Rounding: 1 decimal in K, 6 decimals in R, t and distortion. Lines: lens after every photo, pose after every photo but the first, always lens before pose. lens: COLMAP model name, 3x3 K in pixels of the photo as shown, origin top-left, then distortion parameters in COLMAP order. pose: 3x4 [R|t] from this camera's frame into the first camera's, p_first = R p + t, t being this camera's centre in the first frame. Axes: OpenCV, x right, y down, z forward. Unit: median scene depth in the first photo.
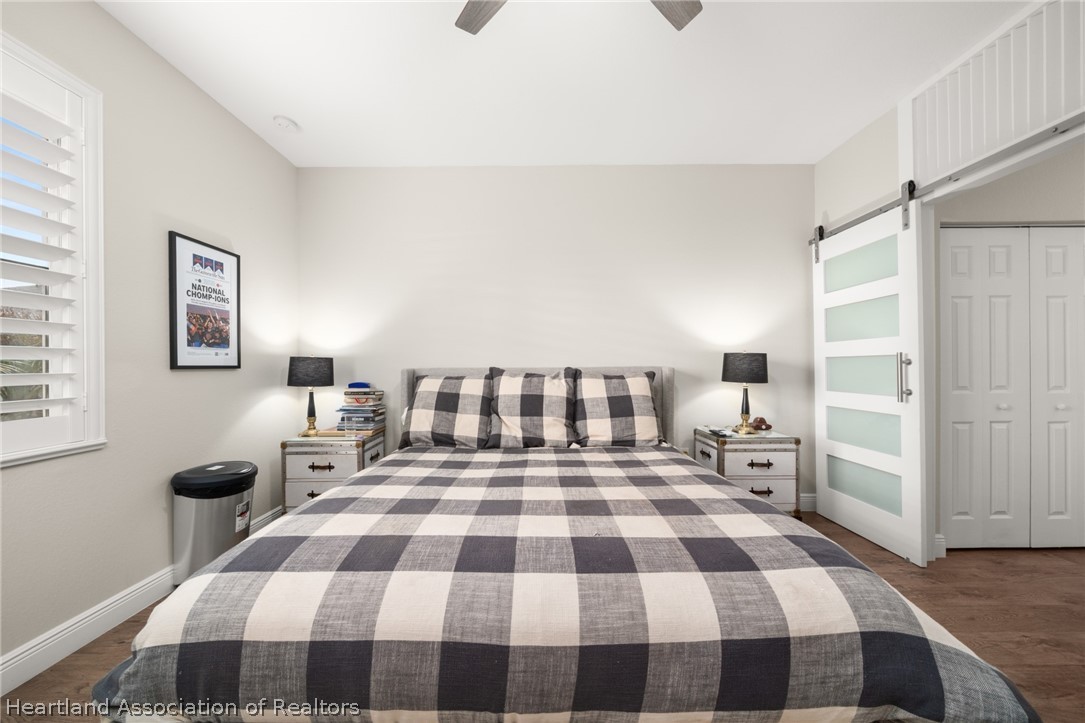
lens RADIAL K [[365.8, 0, 537.0], [0, 365.8, 365.2], [0, 0, 1]] dist [-0.007704, 0.000535]
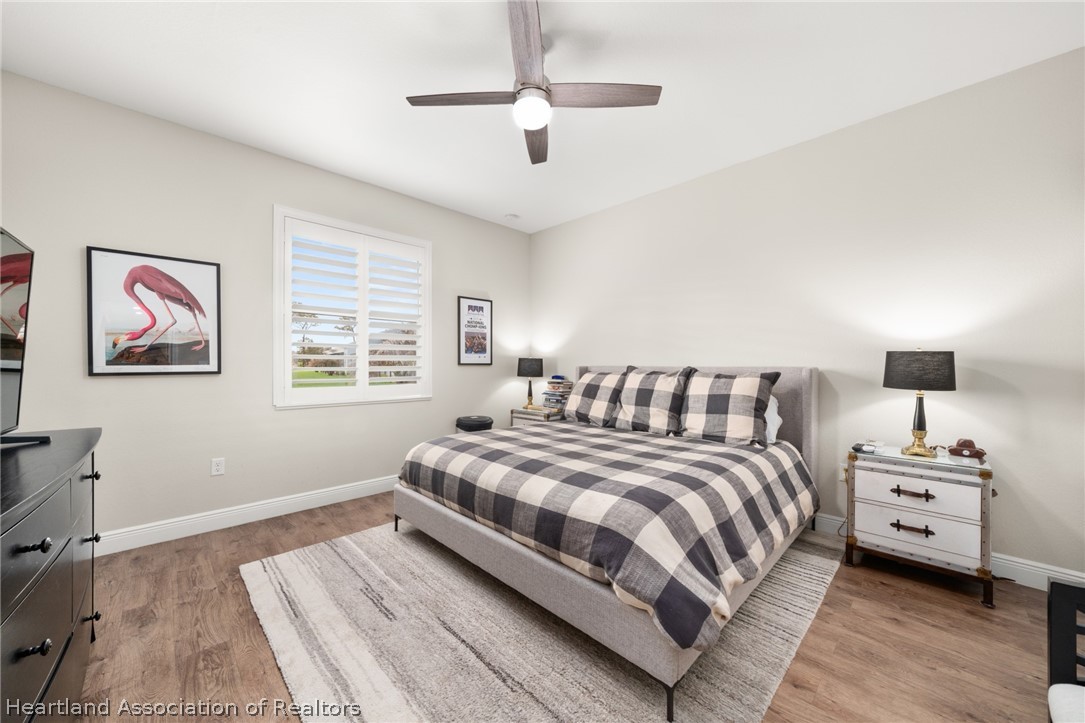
lens RADIAL K [[387.2, 0, 548.7], [0, 387.2, 366.6], [0, 0, 1]] dist [-0.005453, 0.000098]
pose [[0.721513, 0.013056, -0.692278, 0.659501], [-0.005802, 0.999901, 0.012811, -0.008670], [0.692376, -0.005227, 0.721518, -0.155309]]
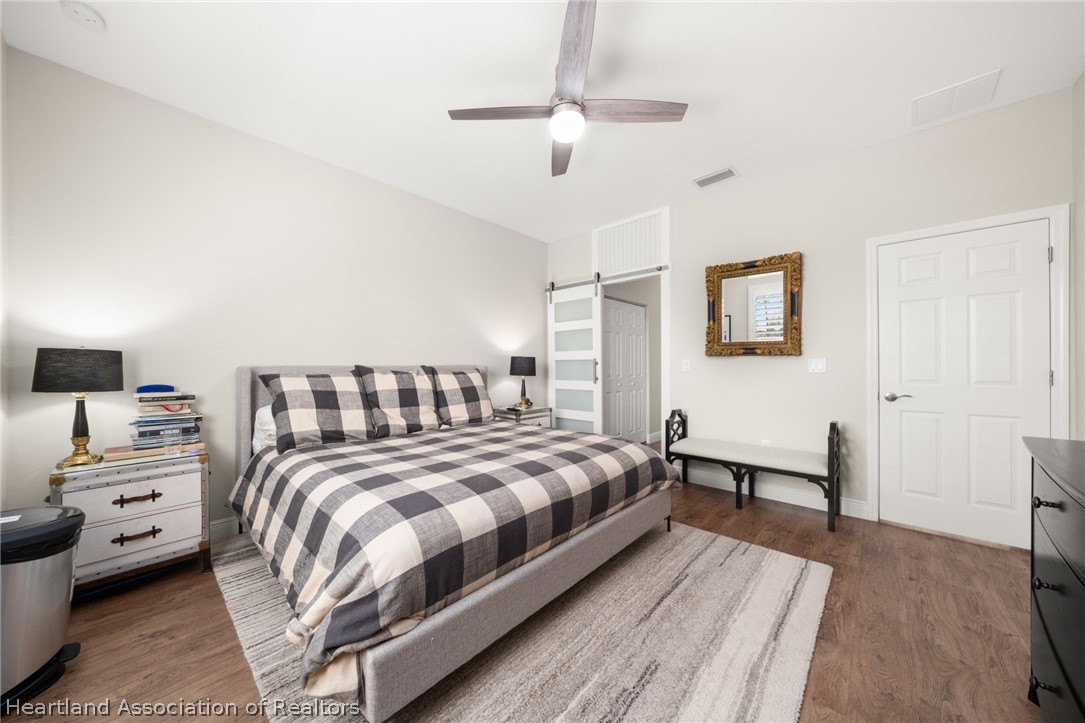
lens RADIAL K [[365.8, 0, 534.0], [0, 365.8, 354.8], [0, 0, 1]] dist [-0.007704, 0.000535]
pose [[0.679066, 0.025382, 0.733639, -0.613021], [-0.002036, 0.999463, -0.032695, 0.010330], [-0.734075, 0.020709, 0.678753, -0.093212]]
